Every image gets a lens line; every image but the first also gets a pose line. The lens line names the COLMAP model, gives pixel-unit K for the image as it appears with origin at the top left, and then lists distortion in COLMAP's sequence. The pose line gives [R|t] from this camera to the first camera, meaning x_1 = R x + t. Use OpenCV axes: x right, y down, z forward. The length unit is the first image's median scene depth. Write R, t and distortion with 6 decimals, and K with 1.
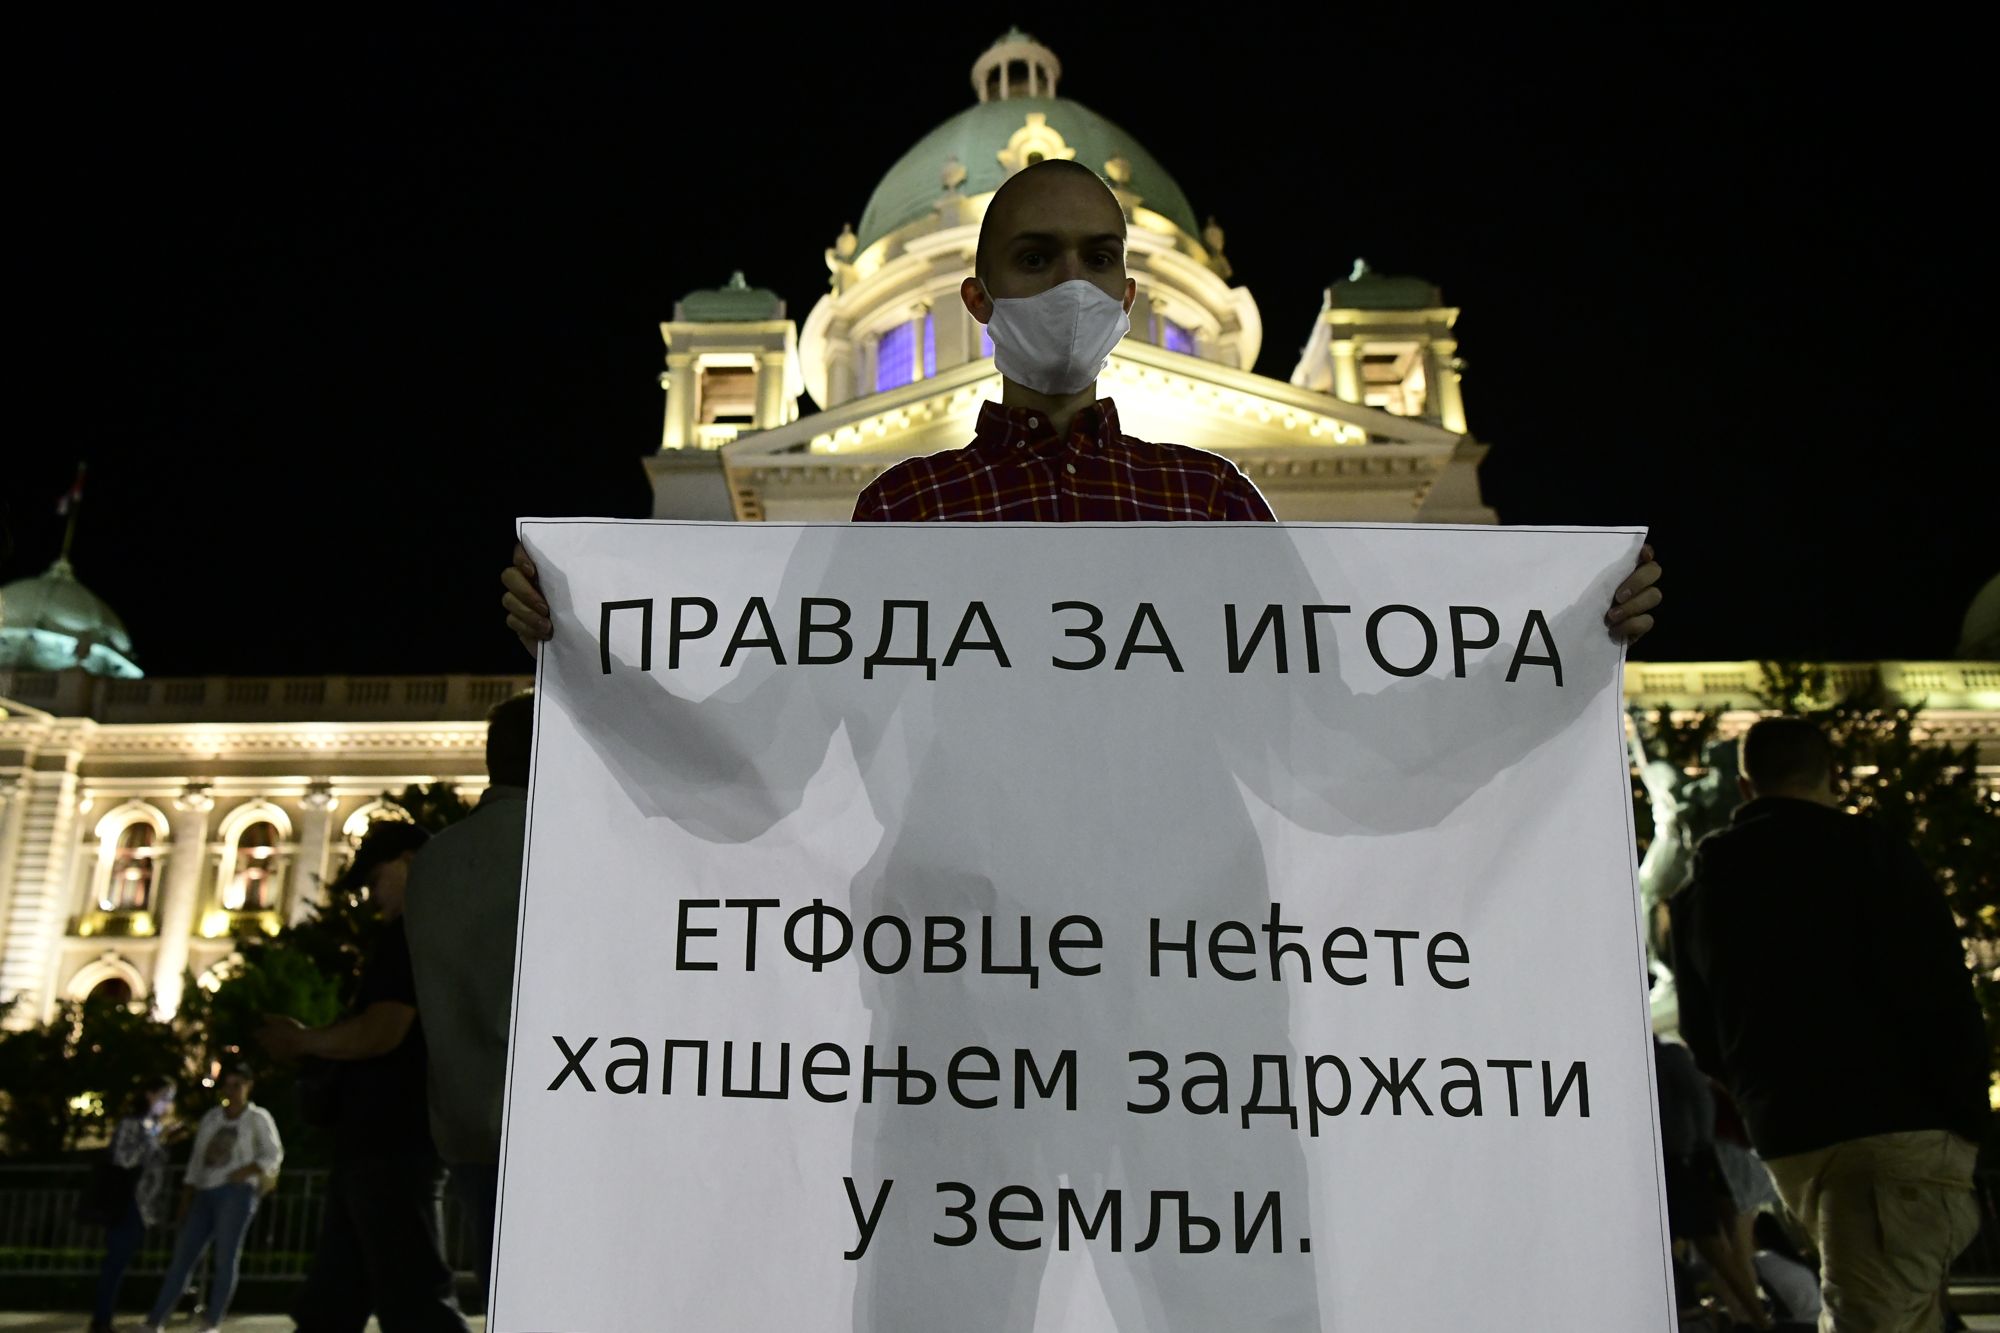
lens RADIAL K [[1532.1, 0, 839.7], [0, 1532.1, 706.7], [0, 0, 1]] dist [-0.010855, 0.000062]
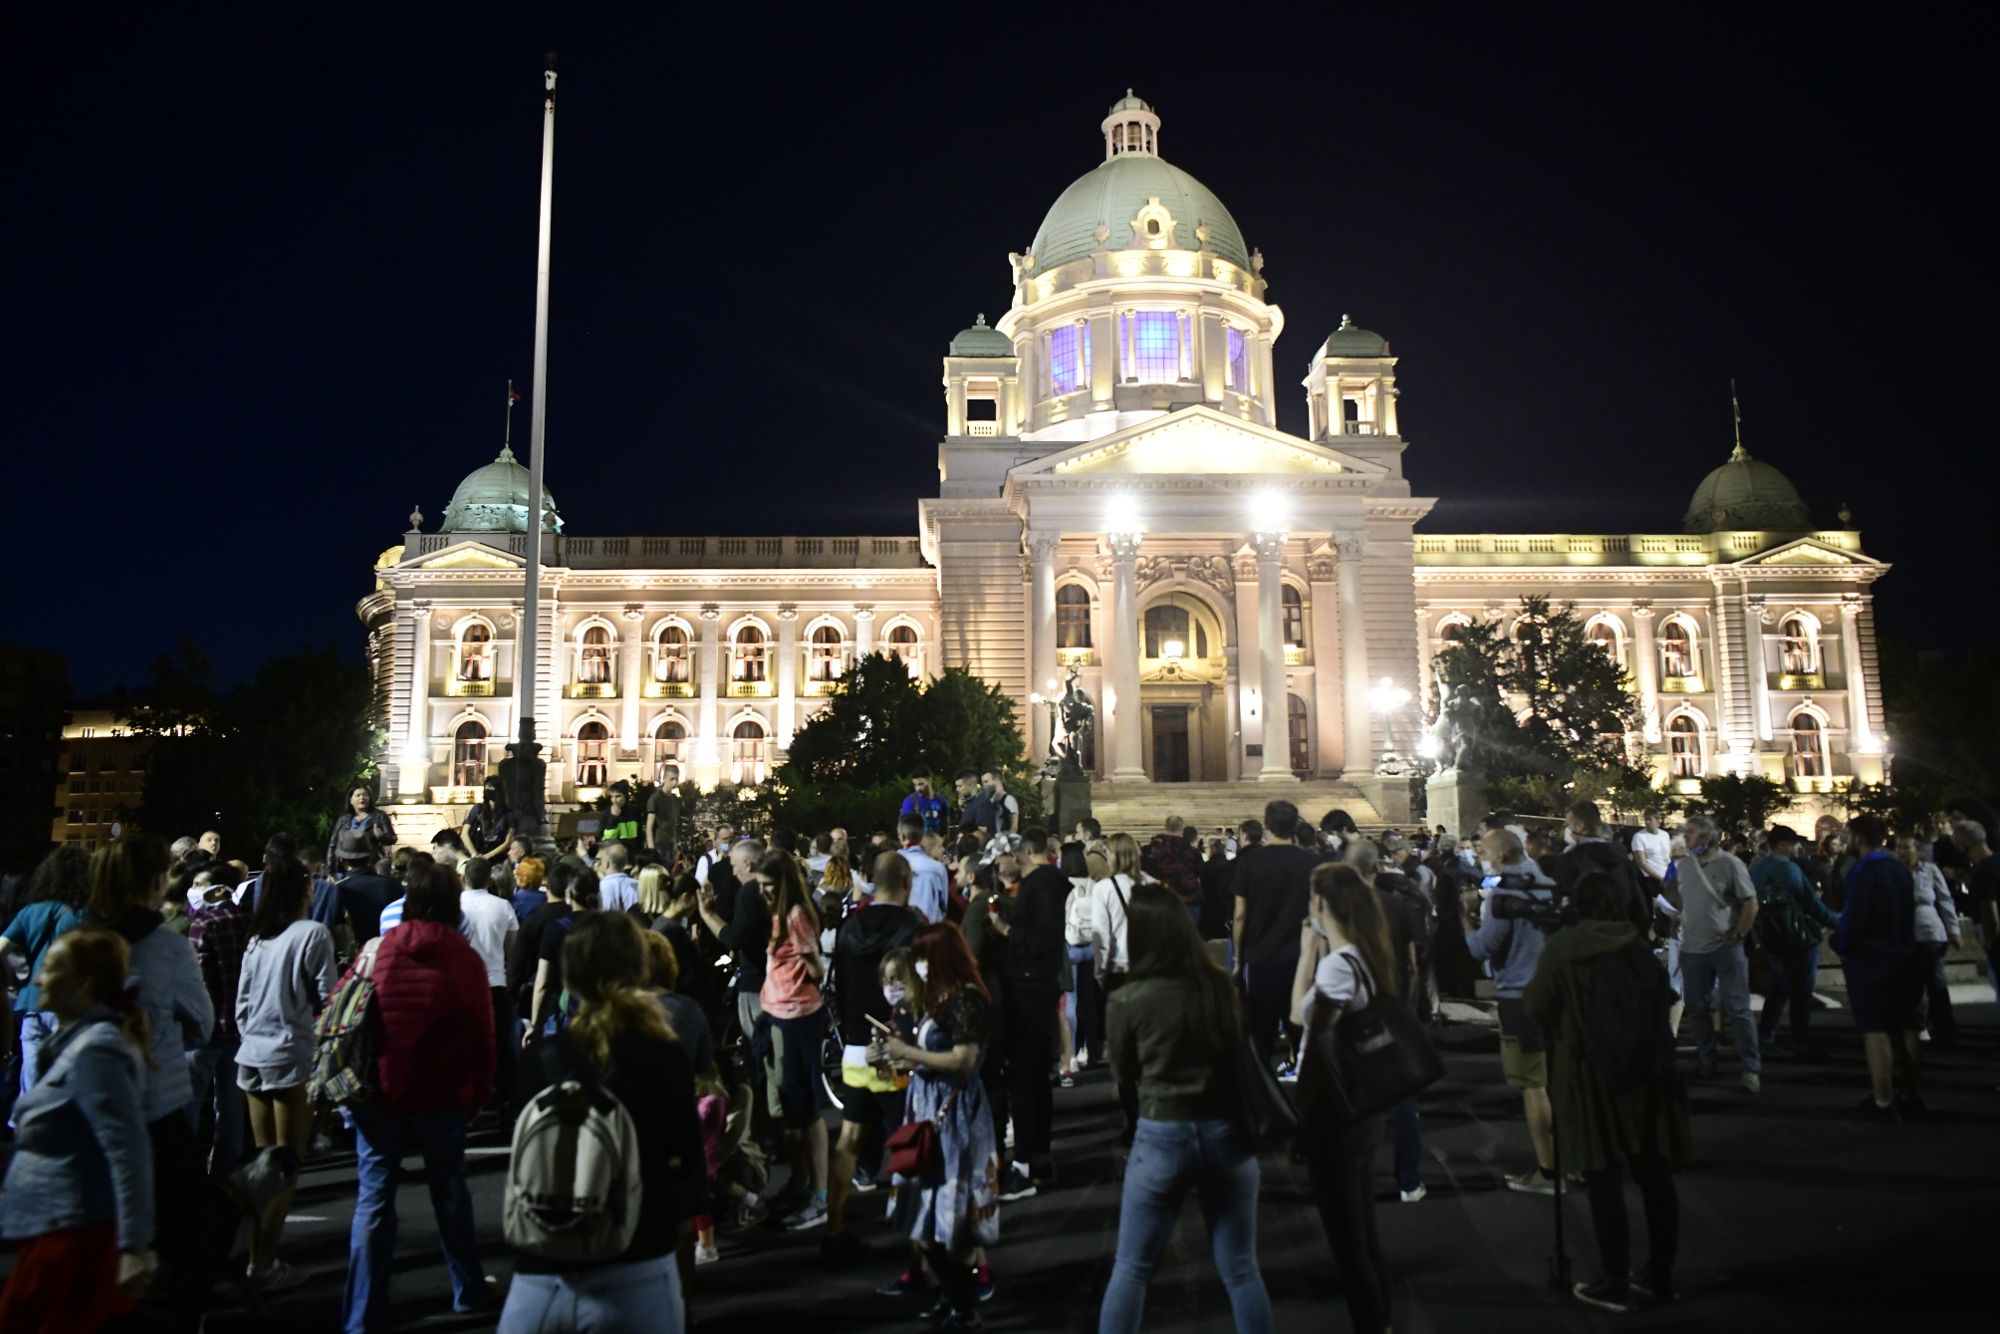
lens RADIAL K [[1391.4, 0, 955.6], [0, 1391.4, 640.0], [0, 0, 1]] dist [0.000636, 0.000377]
pose [[0.997657, -0.004099, 0.068293, -0.179386], [-0.008220, 0.983790, 0.179136, -0.184654], [-0.067921, -0.179278, 0.981451, -0.499264]]
